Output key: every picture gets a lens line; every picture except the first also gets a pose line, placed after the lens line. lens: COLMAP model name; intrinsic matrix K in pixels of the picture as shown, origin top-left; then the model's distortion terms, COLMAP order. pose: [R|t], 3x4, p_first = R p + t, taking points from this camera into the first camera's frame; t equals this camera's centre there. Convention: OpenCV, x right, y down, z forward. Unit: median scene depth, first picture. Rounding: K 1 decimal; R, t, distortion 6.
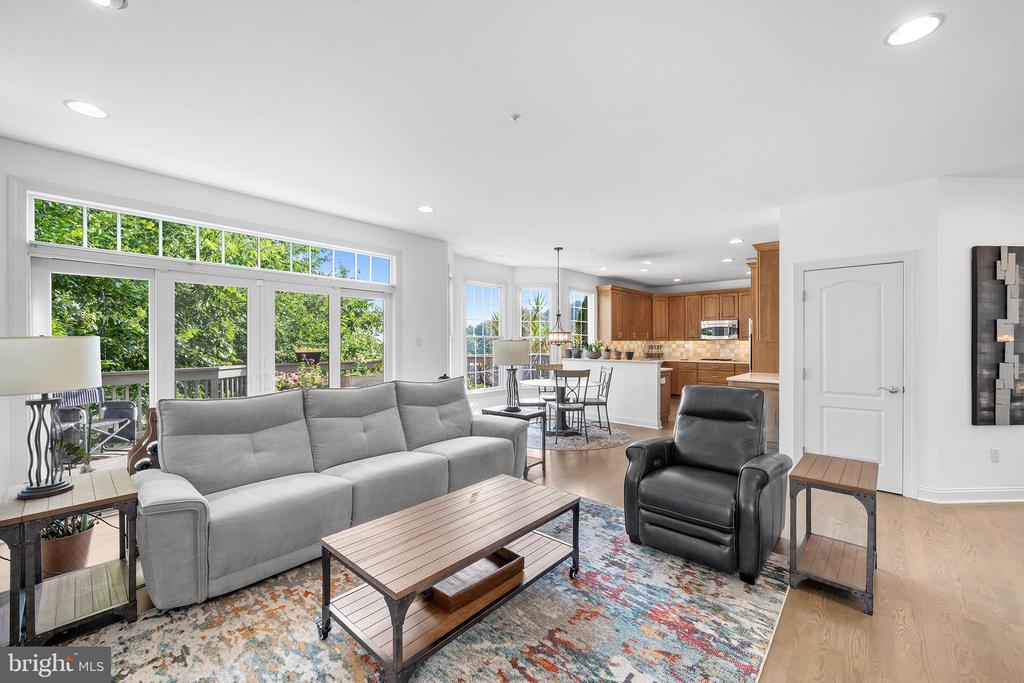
lens RADIAL K [[410.3, 0, 512.2], [0, 410.3, 343.4], [0, 0, 1]] dist [-0.001536, -0.000374]
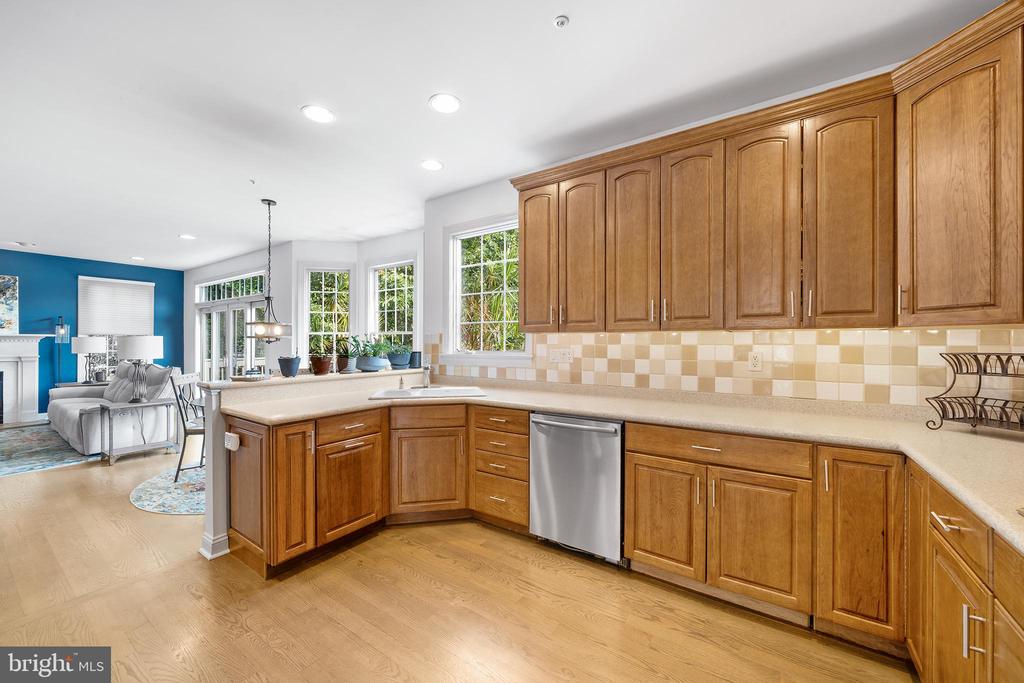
lens RADIAL K [[389.6, 0, 509.0], [0, 389.6, 344.0], [0, 0, 1]] dist [-0.000828, -0.000060]
pose [[0.124110, 0.003660, -0.992262, 0.585576], [-0.006221, 0.999976, 0.002910, 0.002385], [0.992249, 0.005812, 0.124130, 0.950537]]
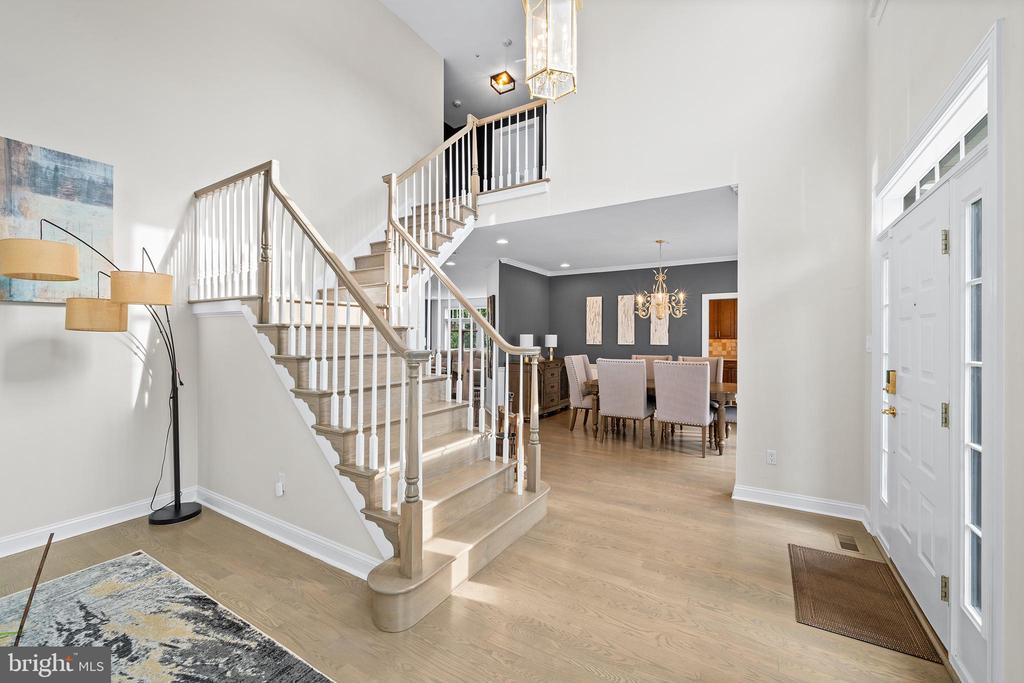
lens RADIAL K [[412.7, 0, 510.8], [0, 412.7, 335.4], [0, 0, 1]] dist [-0.000711, -0.000102]
pose [[0.178934, -0.002721, -0.983857, 1.384418], [-0.007581, 0.999963, -0.004144, -0.009188], [0.983832, 0.008201, 0.178907, 0.295745]]
